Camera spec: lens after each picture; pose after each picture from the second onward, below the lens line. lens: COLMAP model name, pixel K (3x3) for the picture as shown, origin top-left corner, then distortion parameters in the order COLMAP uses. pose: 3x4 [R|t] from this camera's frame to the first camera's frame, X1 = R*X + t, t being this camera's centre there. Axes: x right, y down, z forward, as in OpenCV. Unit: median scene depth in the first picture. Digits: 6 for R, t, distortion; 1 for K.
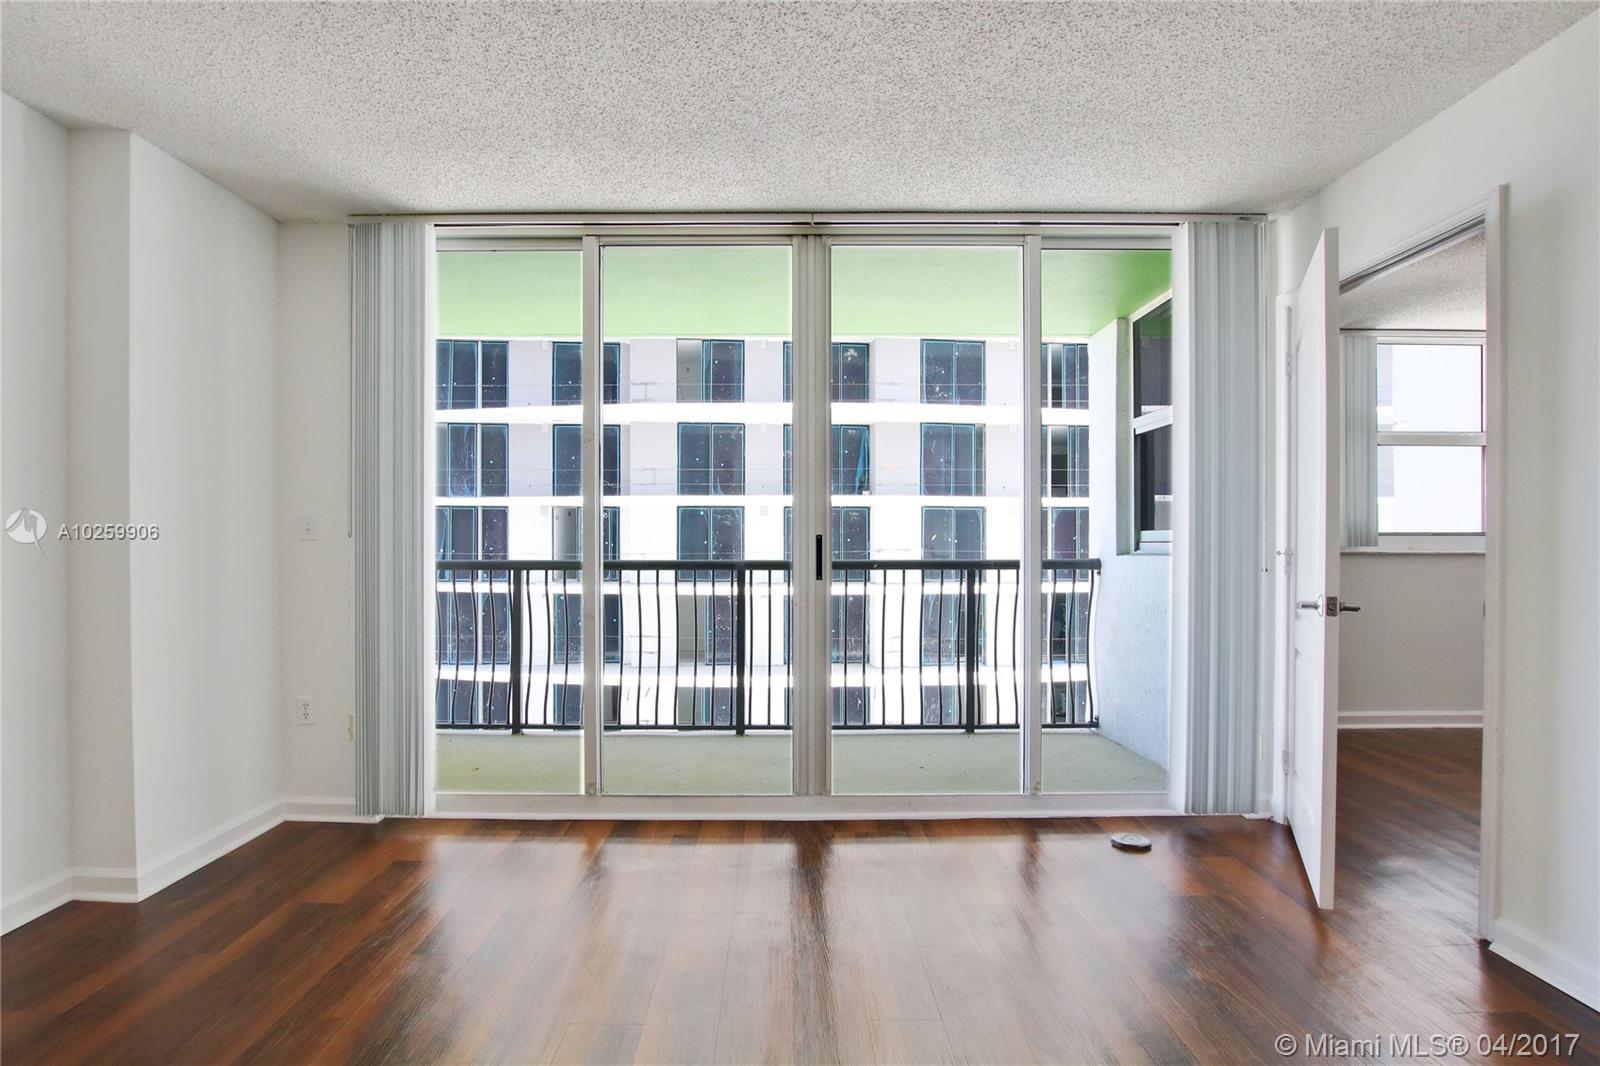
lens RADIAL K [[773.0, 0, 782.3], [0, 773.0, 545.9], [0, 0, 1]] dist [-0.016376, 0.000752]
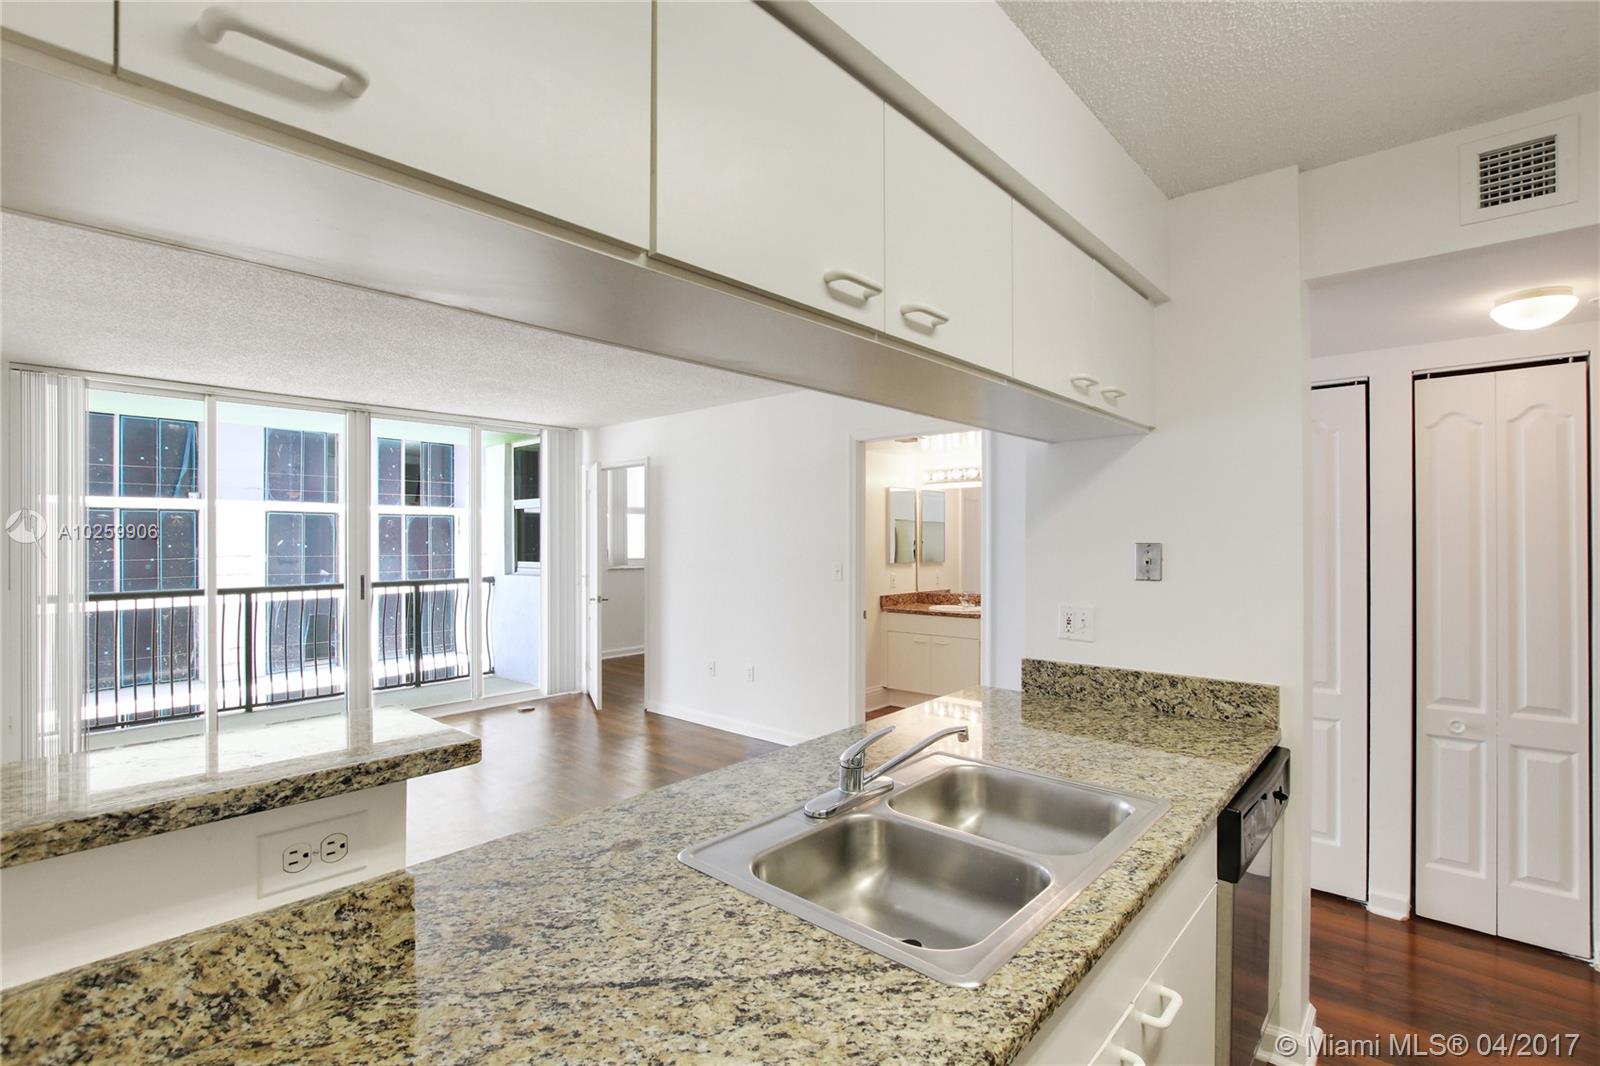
lens RADIAL K [[740.2, 0, 788.7], [0, 740.2, 537.6], [0, 0, 1]] dist [-0.014480, -0.000210]
pose [[0.667443, 0.000252, 0.744660, -0.157423], [0.004524, 0.999980, -0.004393, -0.024805], [-0.744647, 0.006301, 0.667429, -0.249408]]
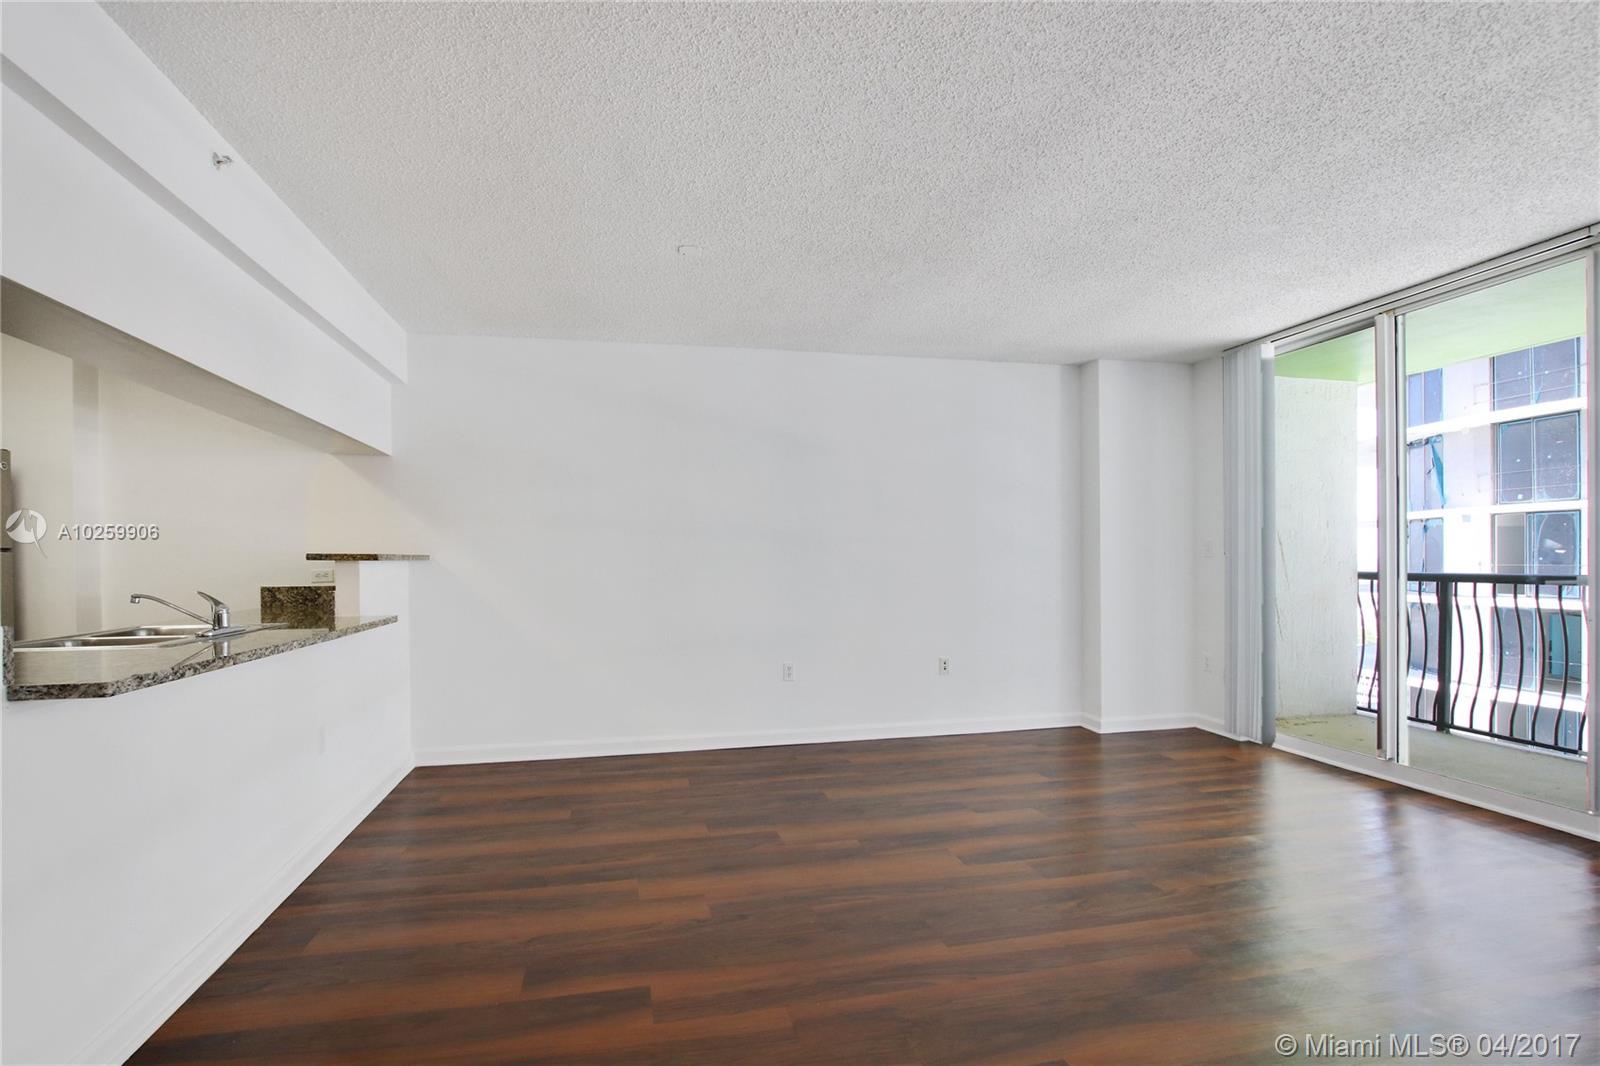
lens RADIAL K [[751.9, 0, 782.4], [0, 751.9, 561.1], [0, 0, 1]] dist [-0.016467, 0.000999]
pose [[0.221897, 0.003629, -0.975063, 0.193370], [0.002300, 0.999988, 0.004246, -0.002007], [0.975067, -0.003185, 0.221886, -0.059525]]
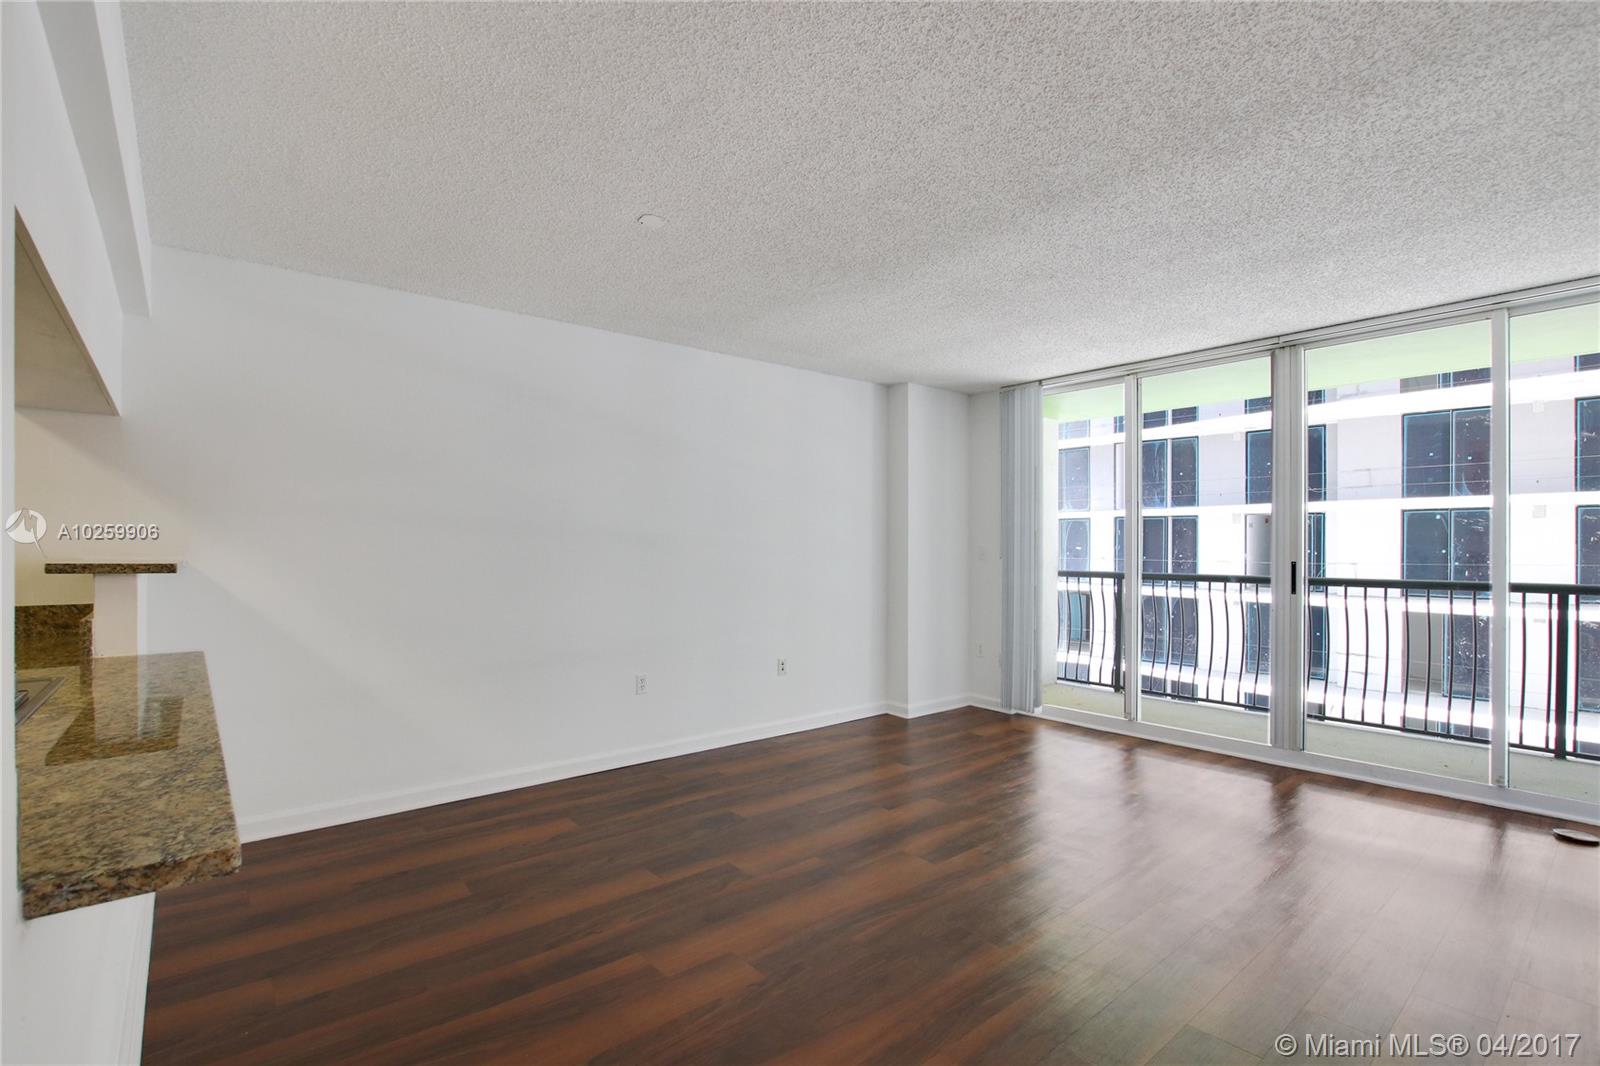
lens RADIAL K [[742.8, 0, 789.2], [0, 742.8, 545.6], [0, 0, 1]] dist [-0.023684, 0.005477]
pose [[0.641098, 0.001717, -0.767457, 0.131105], [-0.006592, 0.999973, -0.003269, -0.008960], [0.767431, 0.007155, 0.641092, -0.146570]]
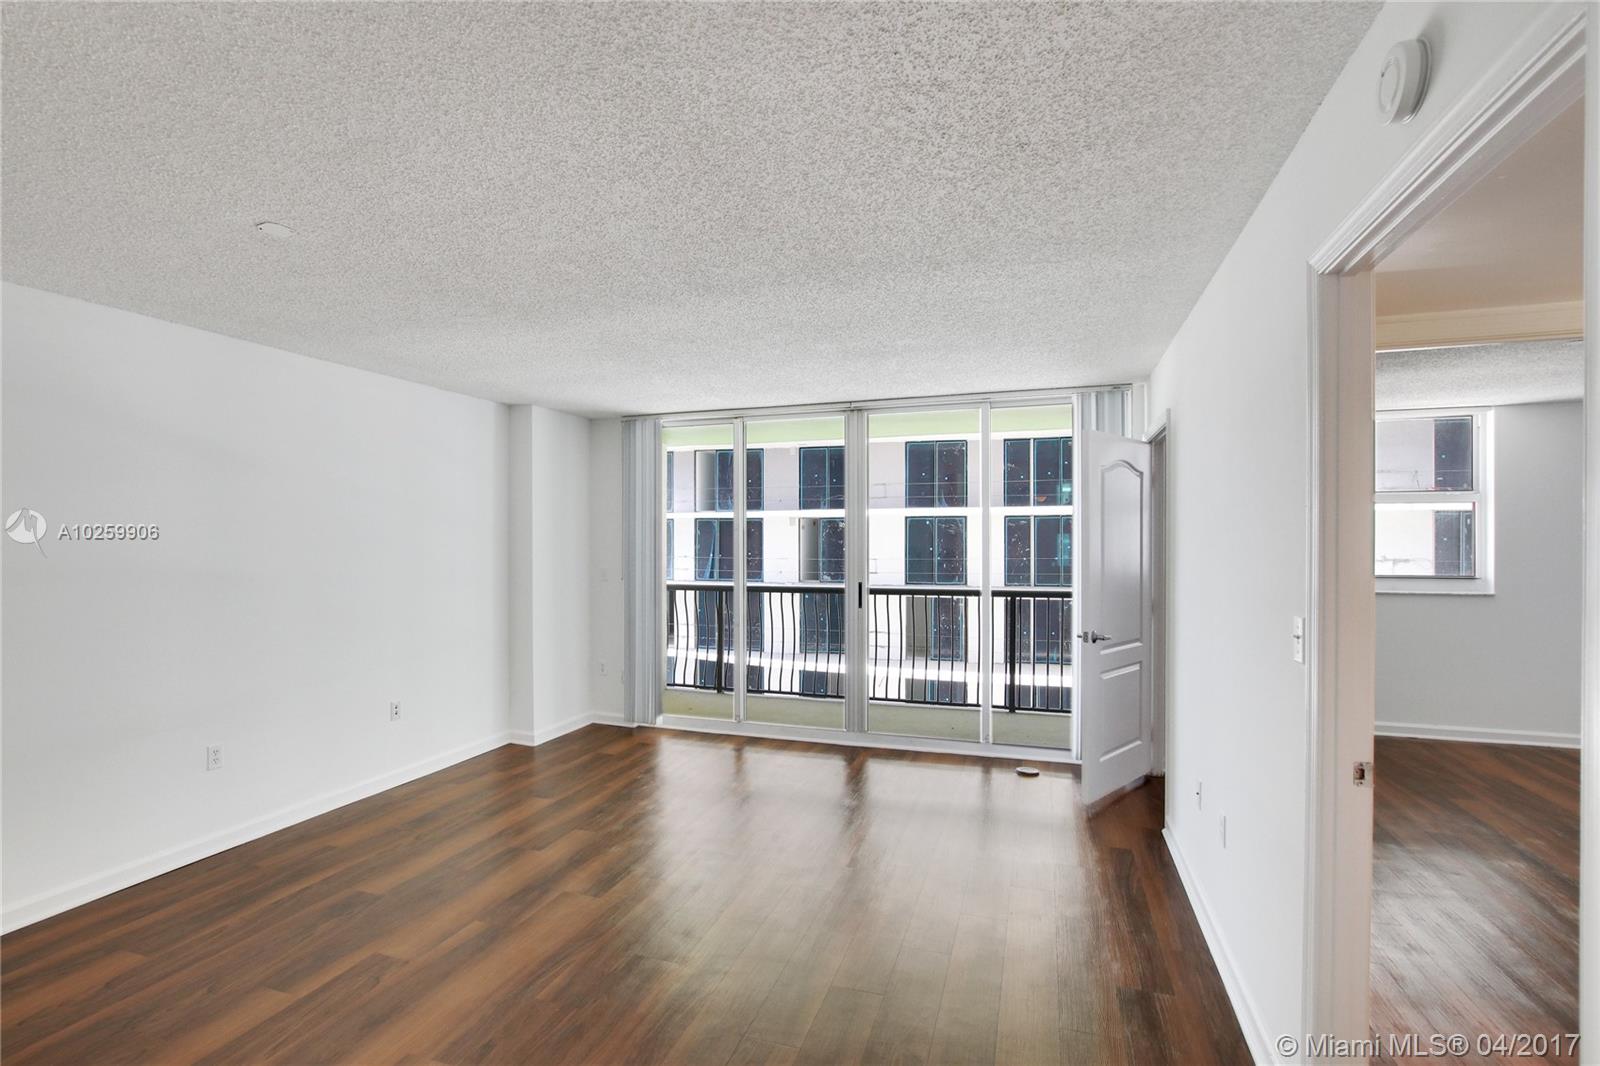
lens RADIAL K [[744.8, 0, 787.3], [0, 744.8, 543.1], [0, 0, 1]] dist [-0.015424, 0.000499]
pose [[0.946342, 0.000052, -0.323167, 0.118564], [-0.000596, 0.999999, -0.001584, -0.027240], [0.323166, 0.001692, 0.946341, -0.174103]]
